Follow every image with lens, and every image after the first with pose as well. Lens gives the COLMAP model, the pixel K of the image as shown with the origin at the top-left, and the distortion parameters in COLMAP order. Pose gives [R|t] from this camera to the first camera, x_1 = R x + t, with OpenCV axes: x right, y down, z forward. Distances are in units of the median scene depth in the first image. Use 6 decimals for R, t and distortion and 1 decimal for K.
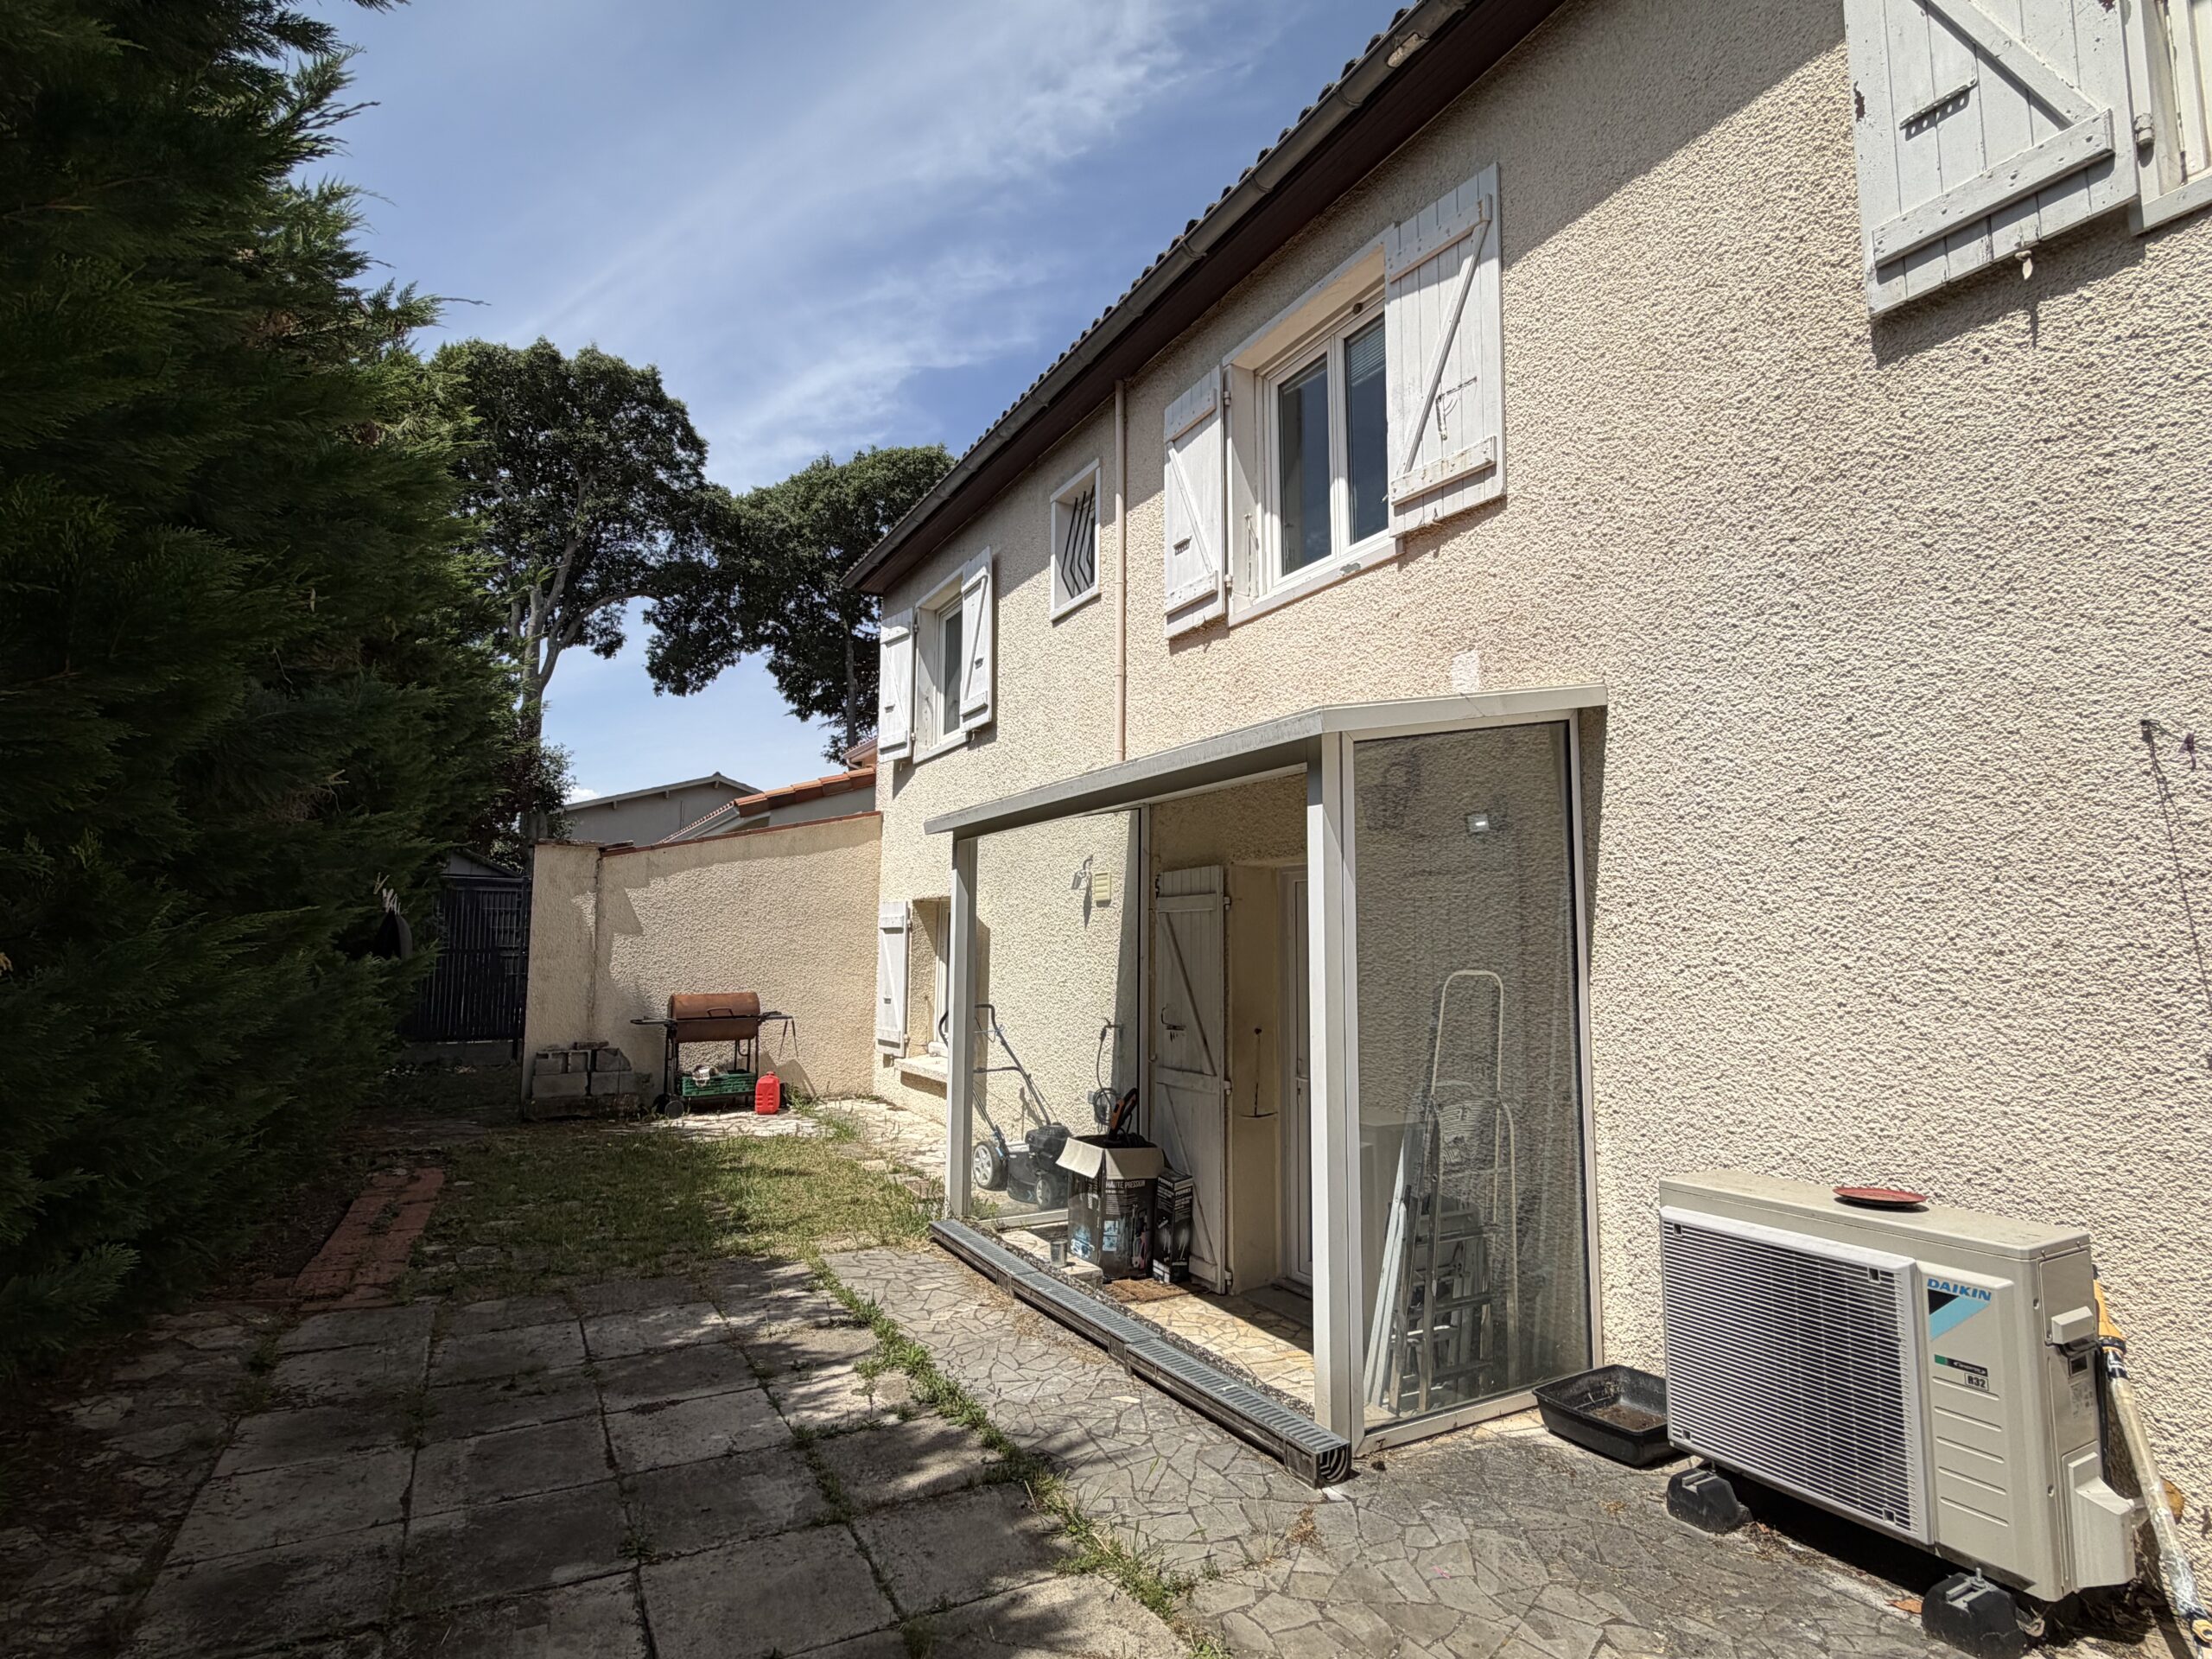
lens RADIAL K [[1127.5, 0, 1106.0], [0, 1127.5, 829.5], [0, 0, 1]] dist [0.002195, 0.000280]
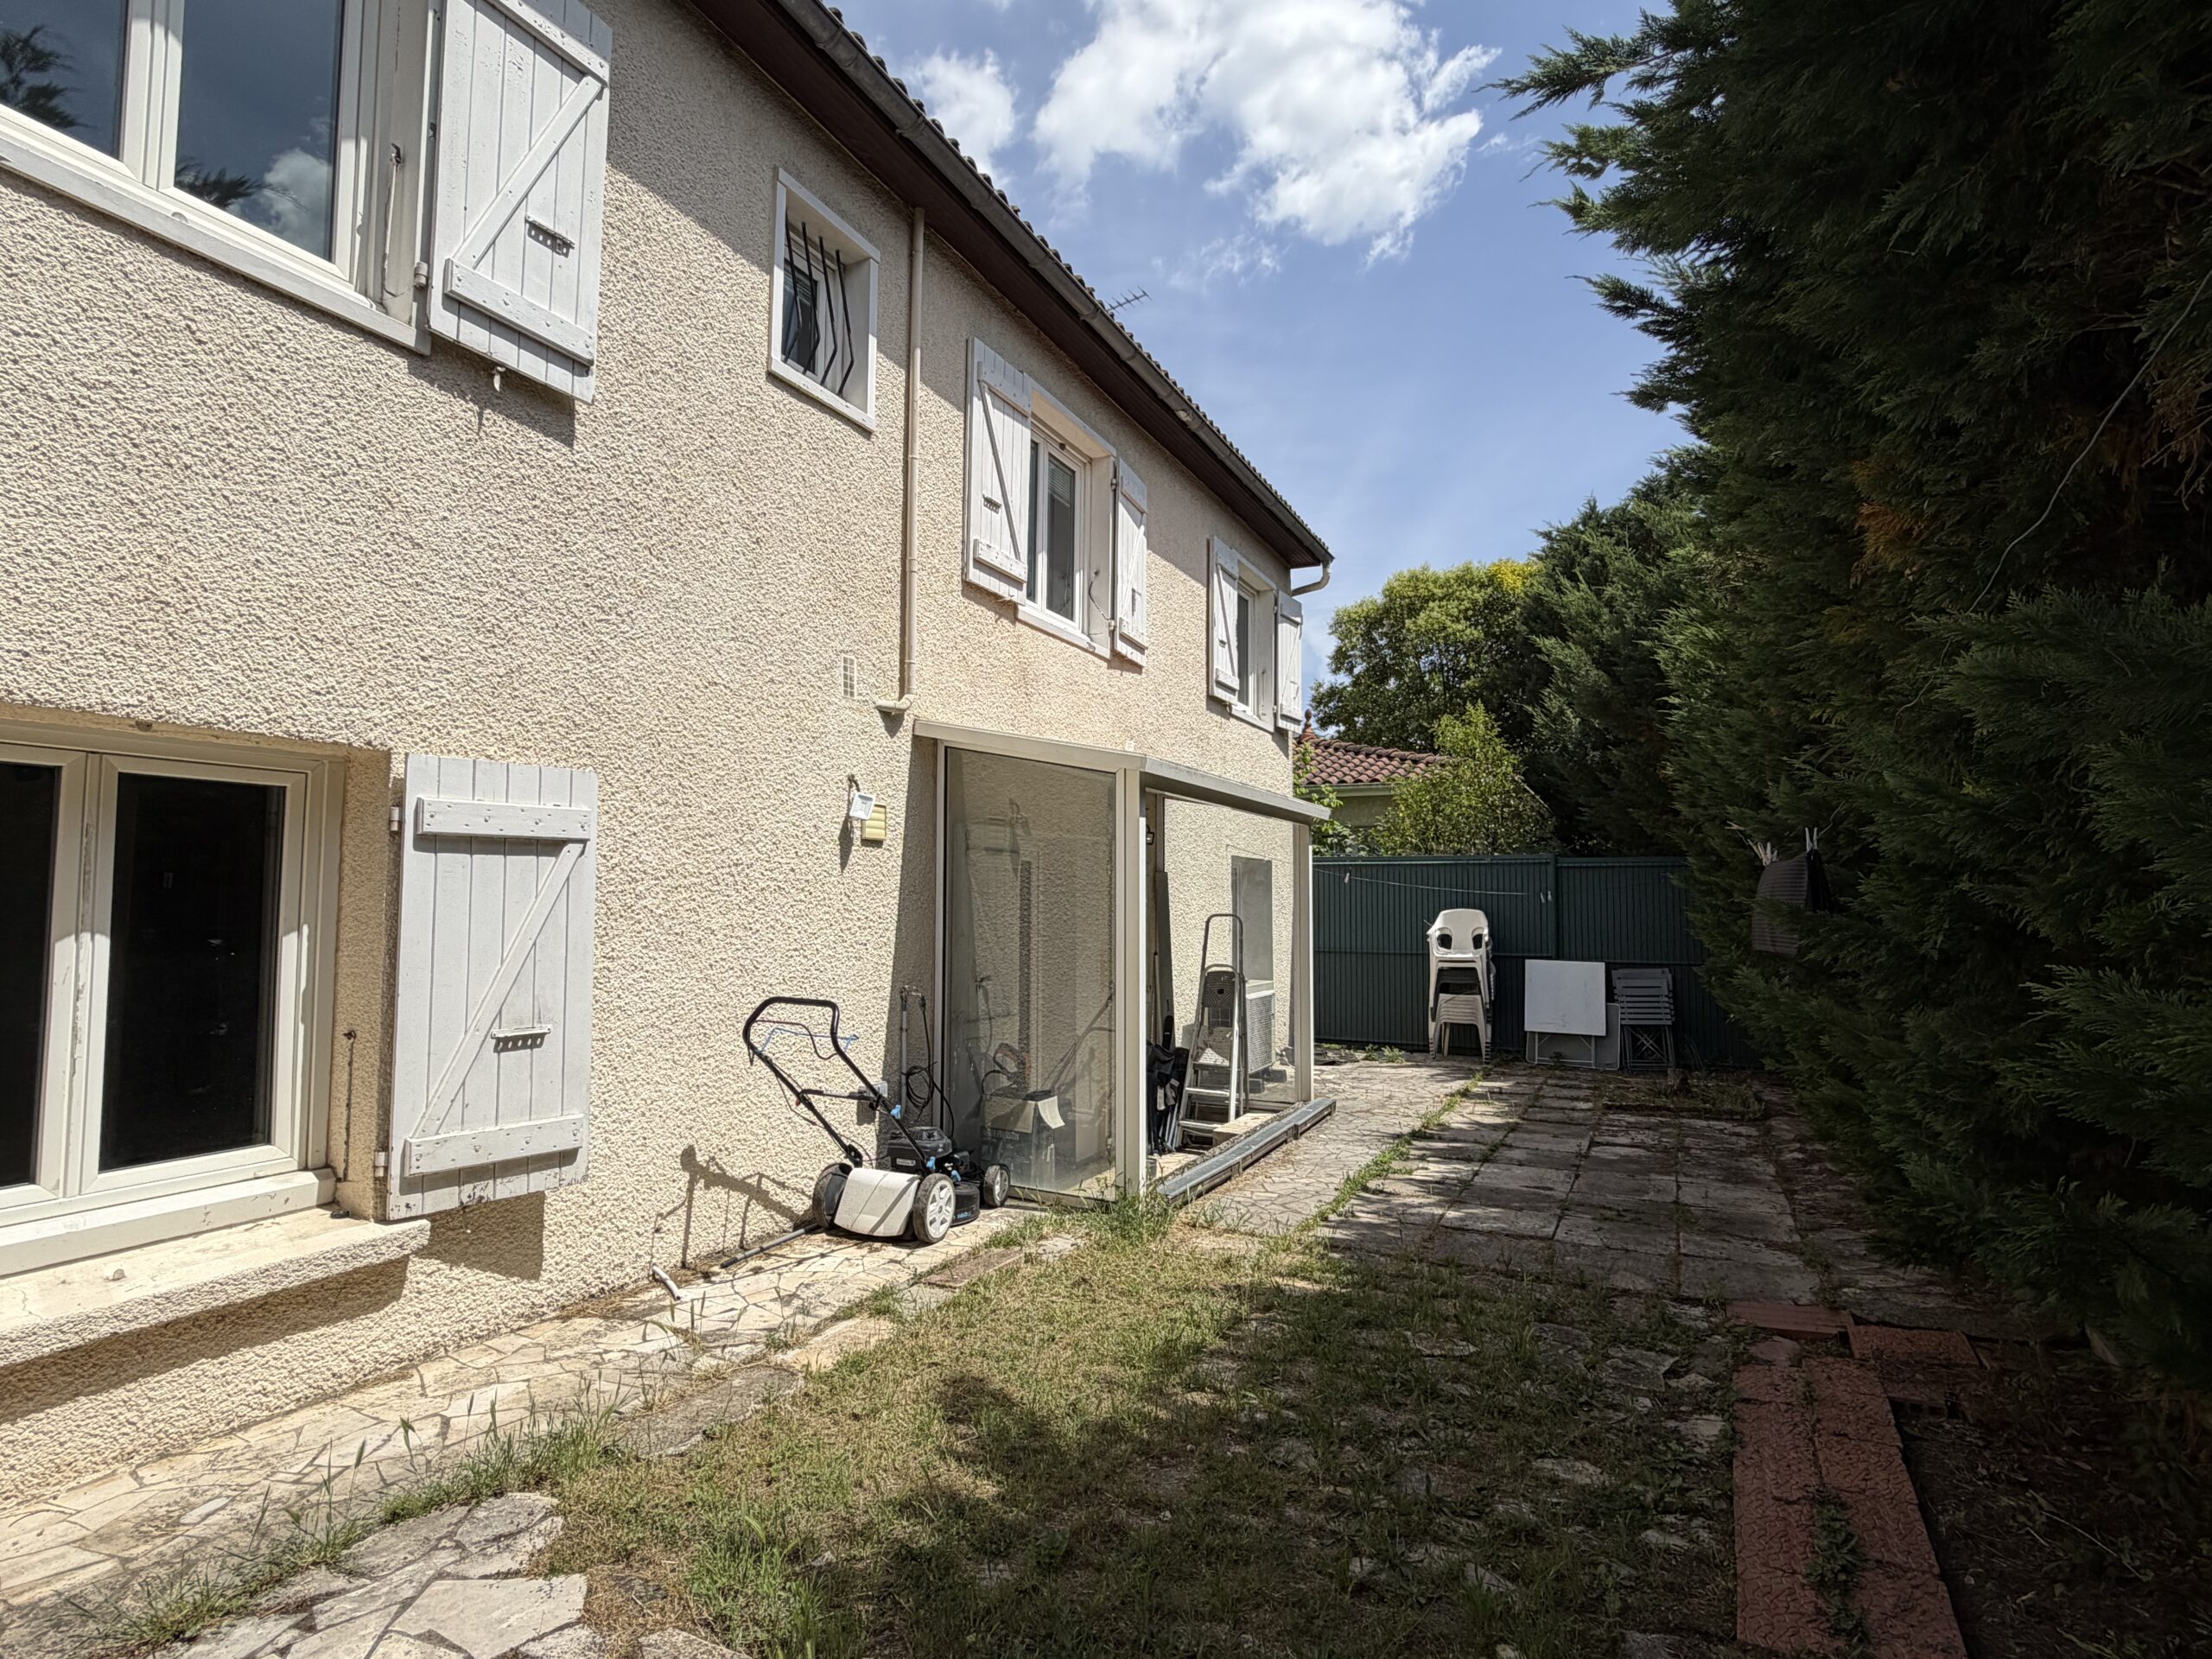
lens RADIAL K [[1127.5, 0, 1106.0], [0, 1127.5, 829.5], [0, 0, 1]] dist [0.002195, 0.000280]
pose [[-0.576772, 0.047115, 0.815545, -1.061696], [-0.098787, 0.986986, -0.126884, 0.203472], [-0.810910, -0.153748, -0.564612, 1.909068]]
